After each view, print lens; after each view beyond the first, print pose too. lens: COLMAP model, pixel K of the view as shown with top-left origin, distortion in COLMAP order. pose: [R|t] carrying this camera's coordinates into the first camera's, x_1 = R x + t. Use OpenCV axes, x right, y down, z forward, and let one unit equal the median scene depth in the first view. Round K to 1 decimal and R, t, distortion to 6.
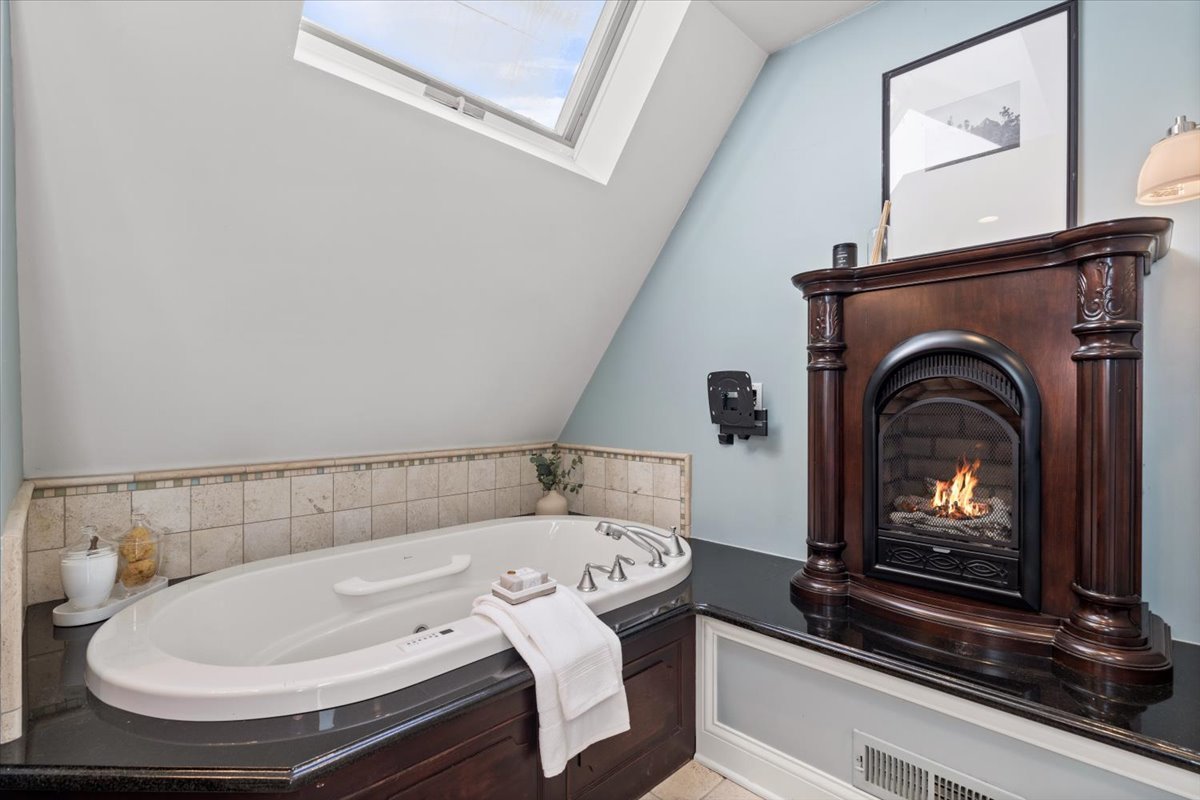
lens RADIAL K [[549.5, 0, 600.0], [0, 549.5, 400.0], [0, 0, 1]] dist [0.002021, 0.000838]
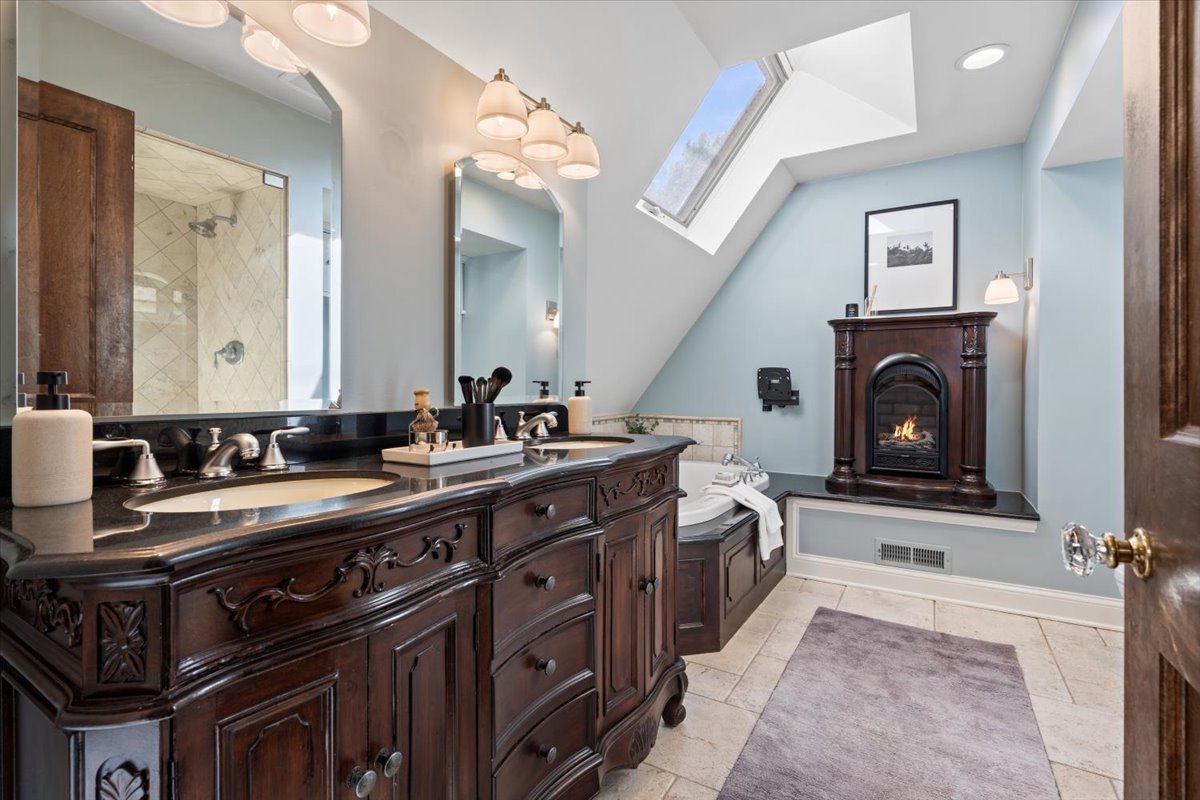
lens RADIAL K [[551.5, 0, 603.3], [0, 551.5, 386.1], [0, 0, 1]] dist [-0.000126, -0.000004]
pose [[0.969988, 0.002084, 0.243142, -0.931931], [-0.003582, 0.999977, 0.005719, -0.004319], [-0.243125, -0.006419, 0.969974, -0.708542]]
